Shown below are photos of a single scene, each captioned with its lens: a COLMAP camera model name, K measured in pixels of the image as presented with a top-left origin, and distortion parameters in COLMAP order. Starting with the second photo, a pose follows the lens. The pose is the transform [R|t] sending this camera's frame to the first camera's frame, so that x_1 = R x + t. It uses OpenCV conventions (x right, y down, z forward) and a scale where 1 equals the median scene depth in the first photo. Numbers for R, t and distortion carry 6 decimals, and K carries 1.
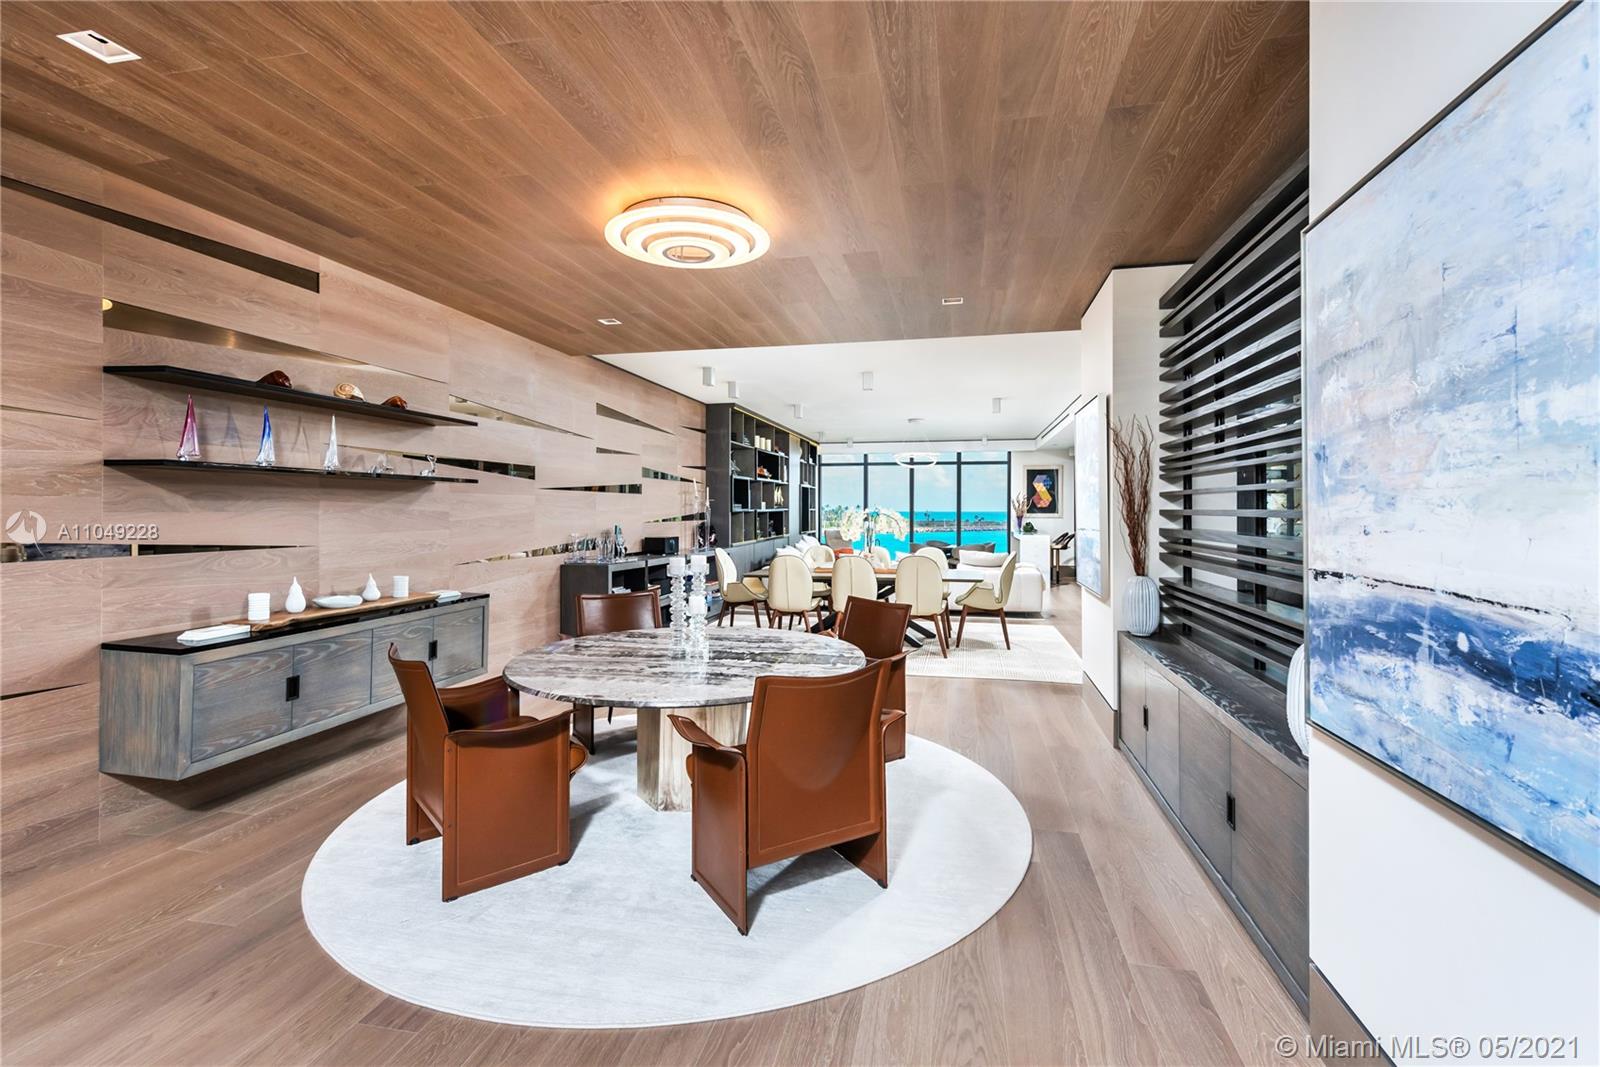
lens RADIAL K [[729.7, 0, 794.7], [0, 729.7, 523.2], [0, 0, 1]] dist [0.000308, 0.000003]
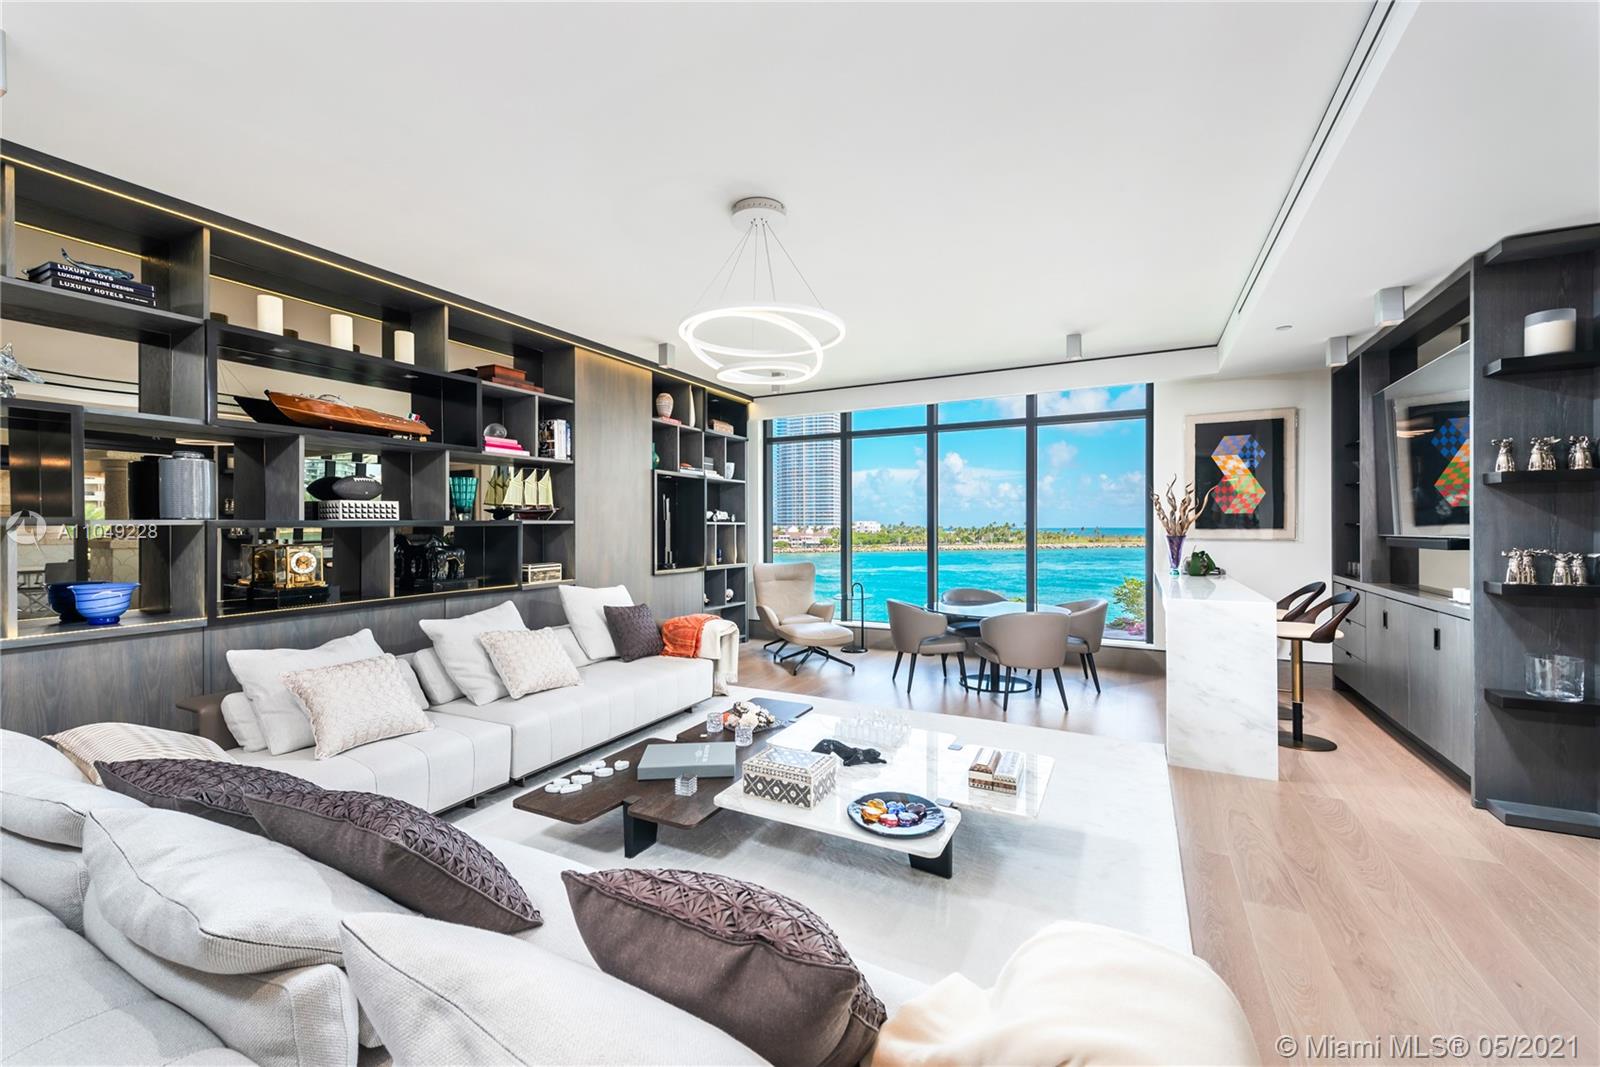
lens RADIAL K [[640.4, 0, 800.0], [0, 640.4, 533.5], [0, 0, 1]] dist [0.007477, -0.000417]
pose [[0.966623, -0.000142, -0.256204, 0.195903], [-0.001965, 0.999966, -0.007969, -0.007806], [0.256196, 0.008207, 0.966590, 0.594875]]
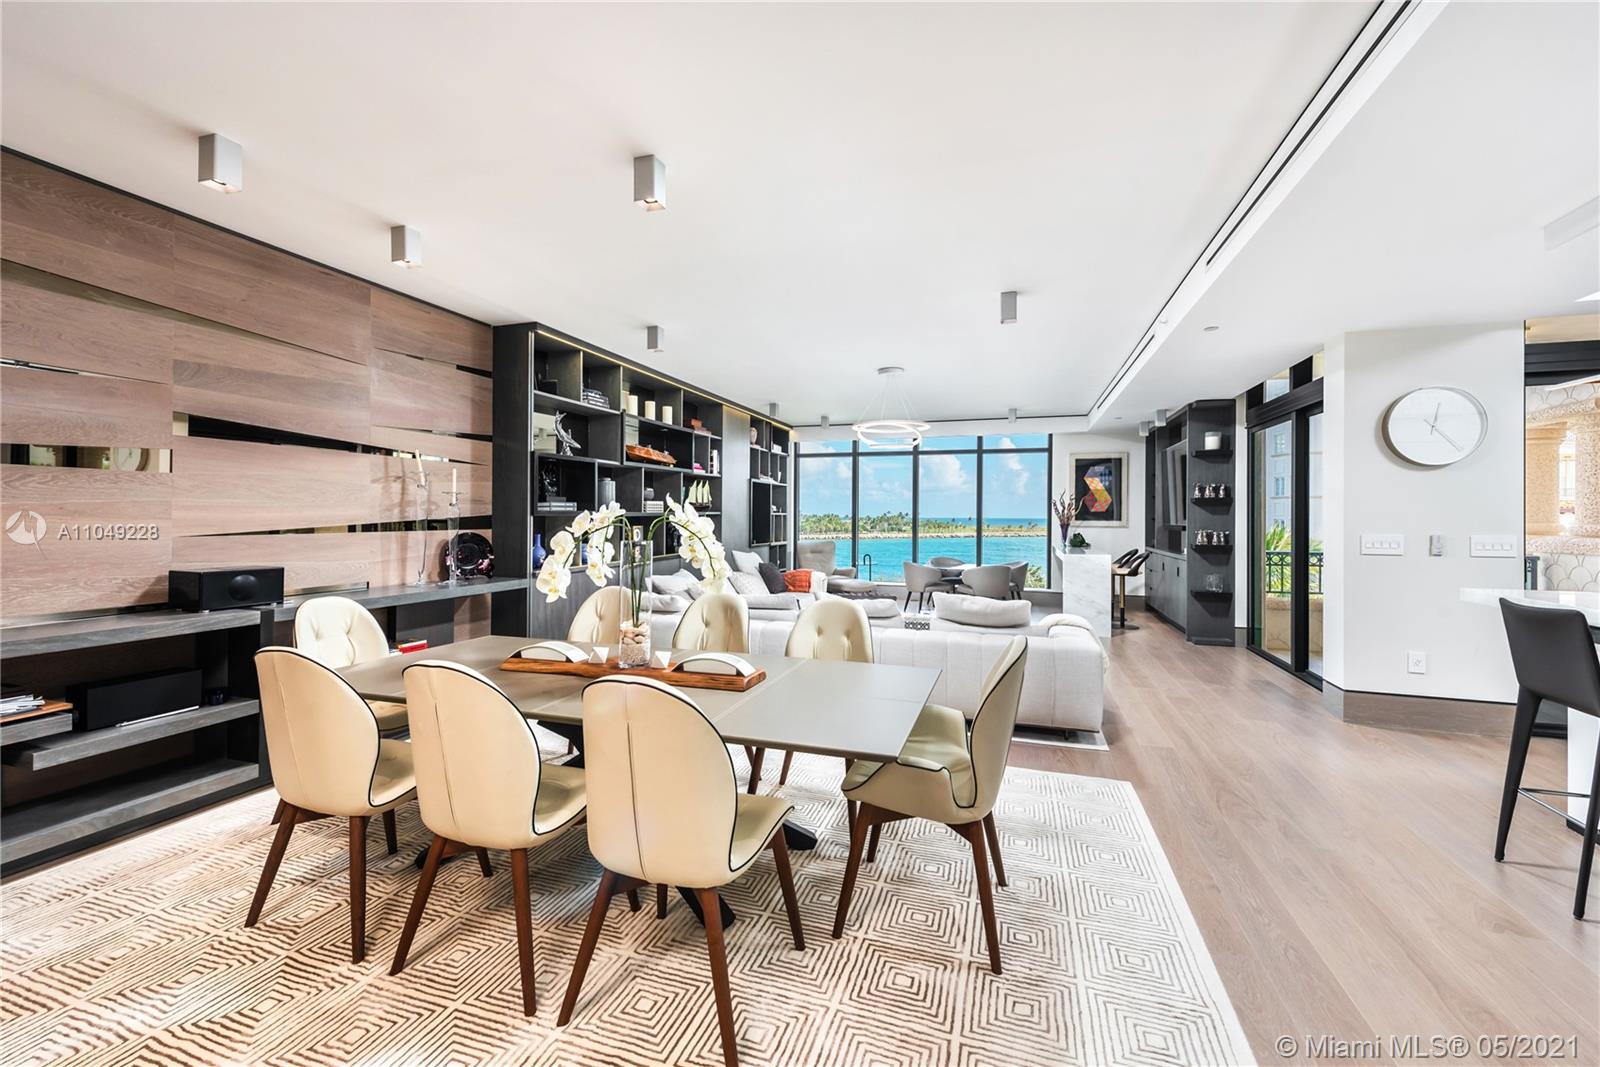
lens RADIAL K [[652.4, 0, 797.0], [0, 652.4, 523.7], [0, 0, 1]] dist [0.013168, 0.000015]
pose [[0.994834, 0.007463, -0.101242, 0.114230], [-0.008066, 0.999952, -0.005550, -0.004659], [0.101196, 0.006338, 0.994846, 0.342473]]
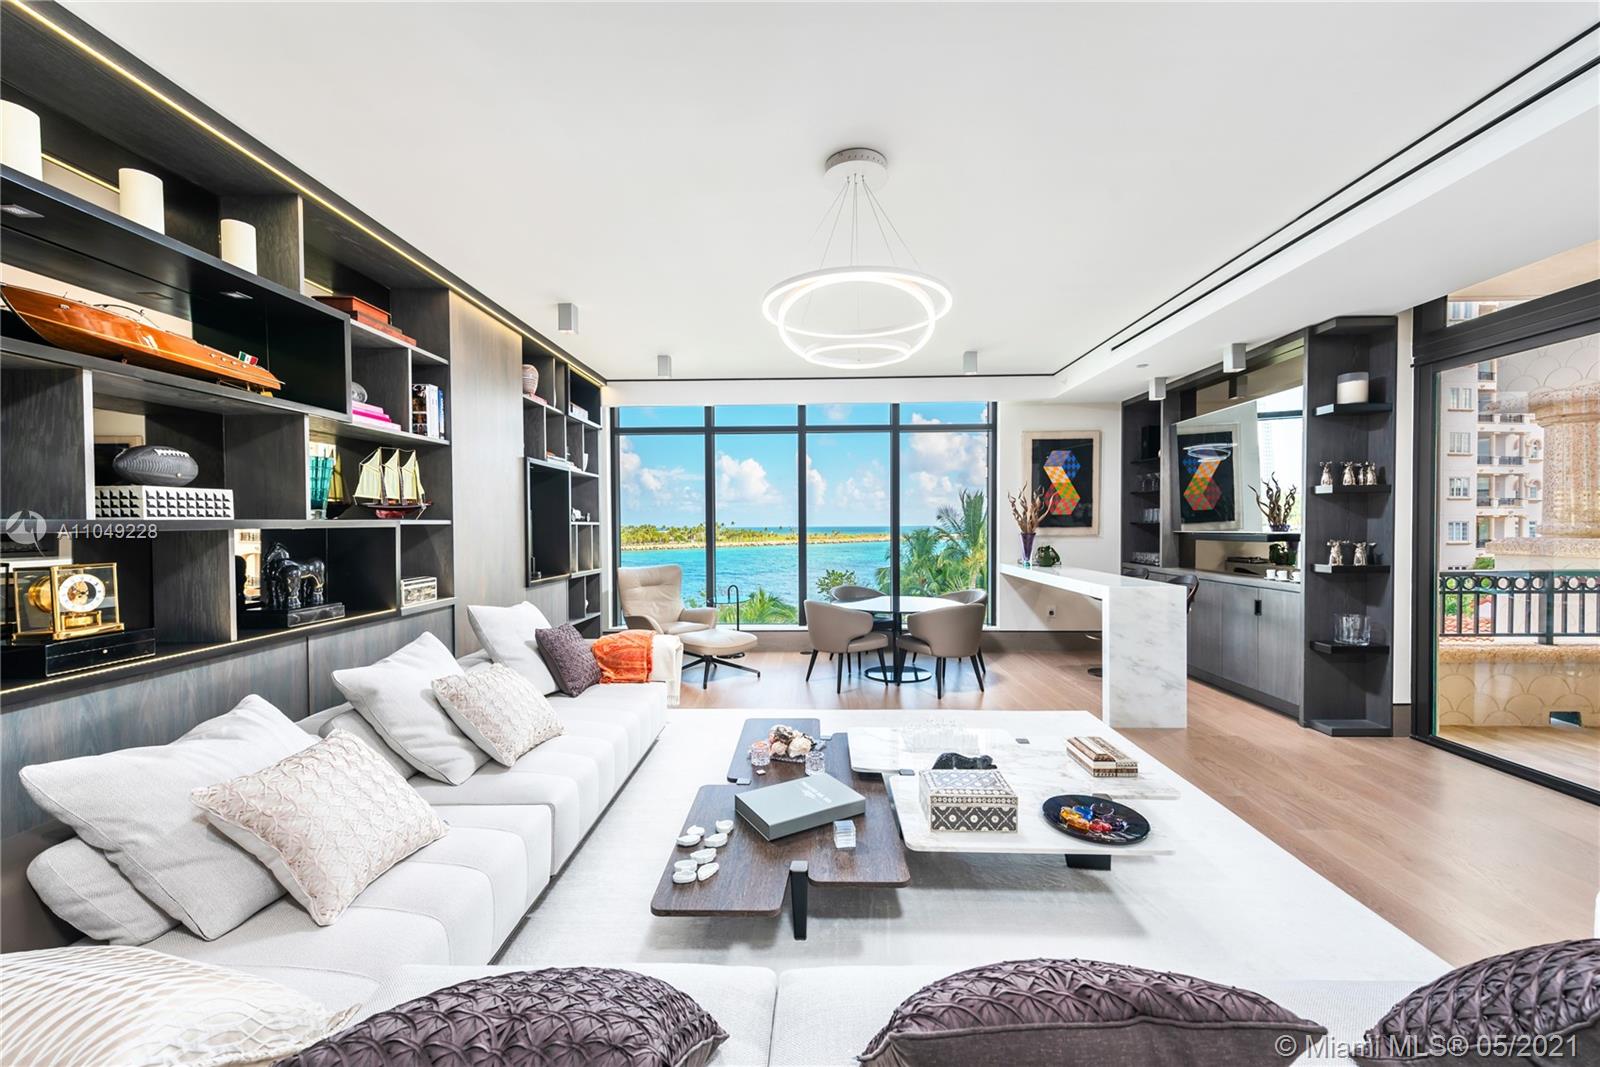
lens RADIAL K [[623.5, 0, 798.6], [0, 623.5, 547.4], [0, 0, 1]] dist [0.010546, -0.000044]
pose [[0.982343, -0.012819, 0.186650, 0.083033], [0.009777, 0.999804, 0.017209, -0.009129], [-0.186835, -0.015080, 0.982276, 0.618584]]
